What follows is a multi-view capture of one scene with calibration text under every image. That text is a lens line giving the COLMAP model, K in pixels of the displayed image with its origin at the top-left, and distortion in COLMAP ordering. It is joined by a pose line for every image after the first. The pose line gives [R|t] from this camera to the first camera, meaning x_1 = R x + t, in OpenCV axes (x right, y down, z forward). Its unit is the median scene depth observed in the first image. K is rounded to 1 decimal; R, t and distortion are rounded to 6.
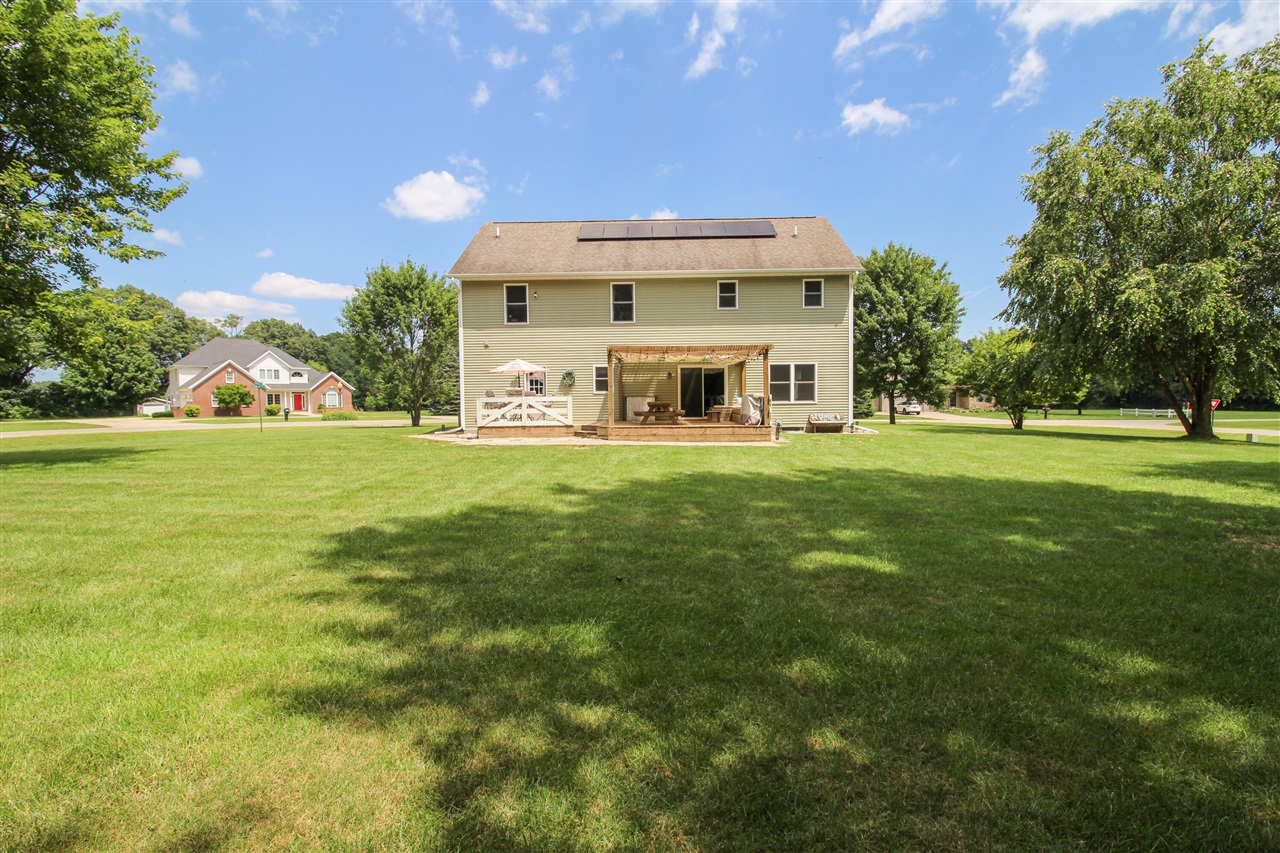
lens RADIAL K [[595.5, 0, 643.6], [0, 595.5, 423.0], [0, 0, 1]] dist [0.002022, -0.014071]
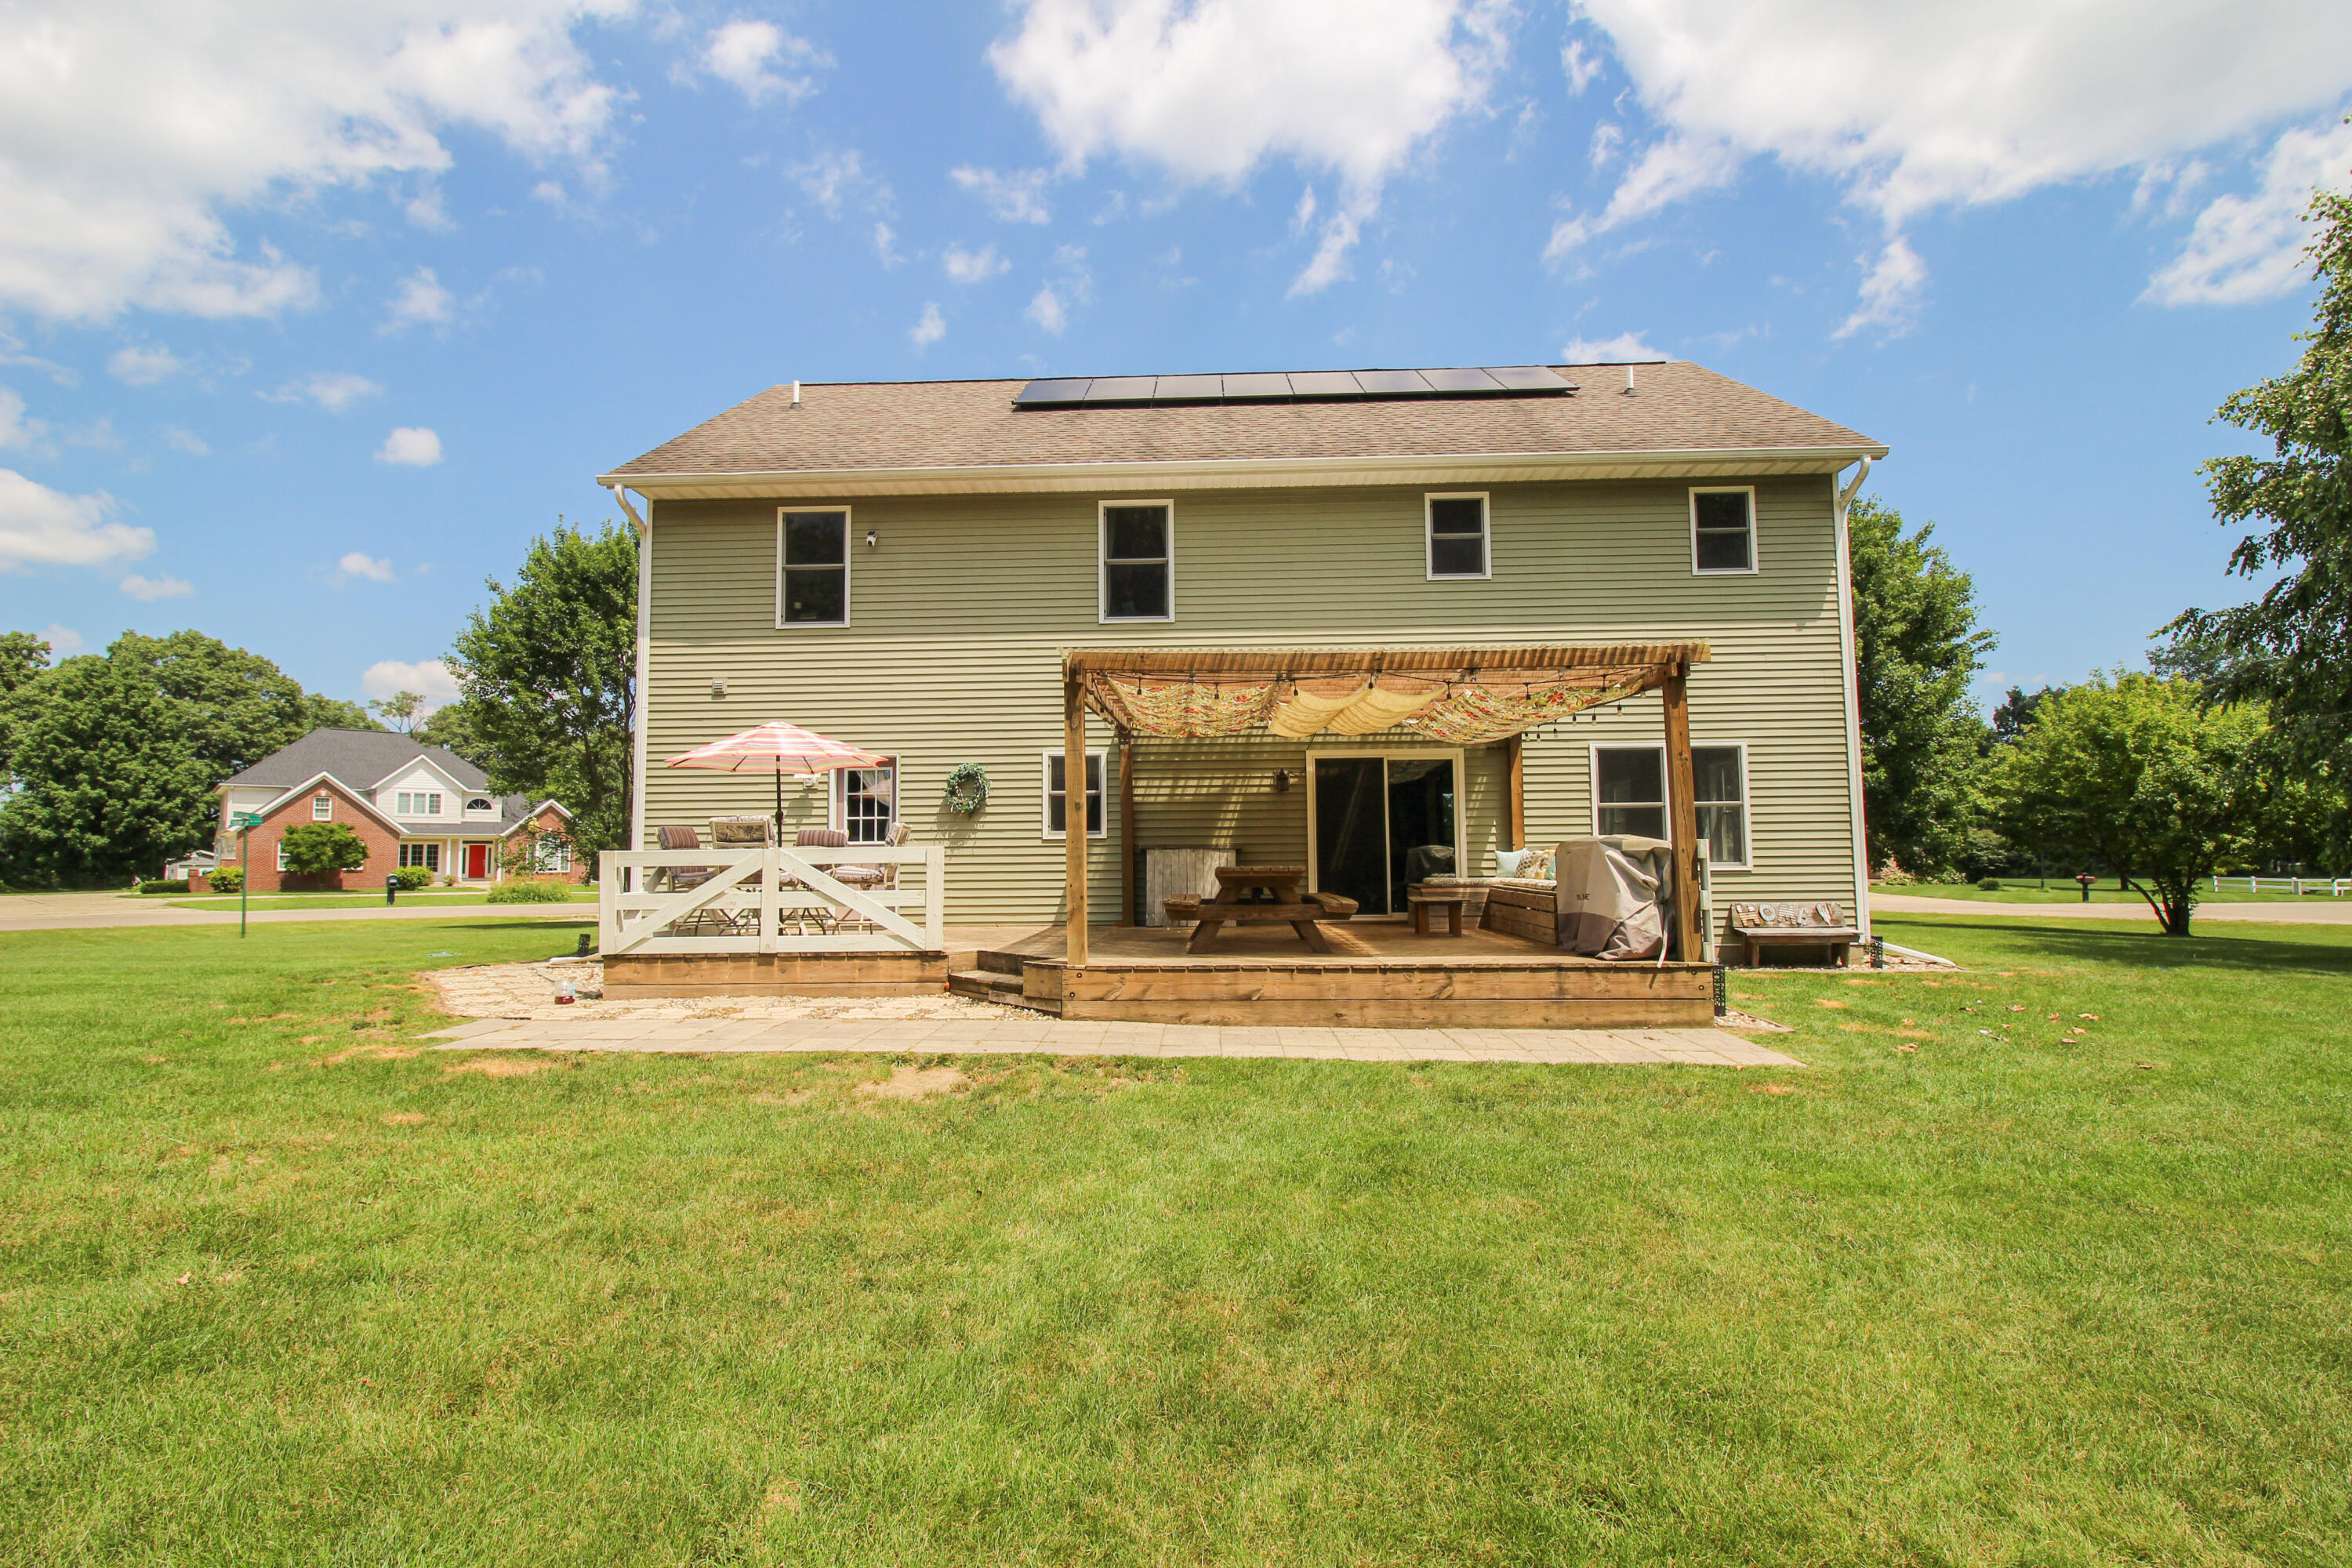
lens RADIAL K [[1080.4, 0, 1175.2], [0, 1080.4, 797.5], [0, 0, 1]] dist [-0.000542, -0.015196]
pose [[0.999374, -0.000409, -0.035366, 0.005587], [-0.002951, 0.995482, -0.094902, -0.012410], [0.035245, 0.094947, 0.994858, 0.316426]]
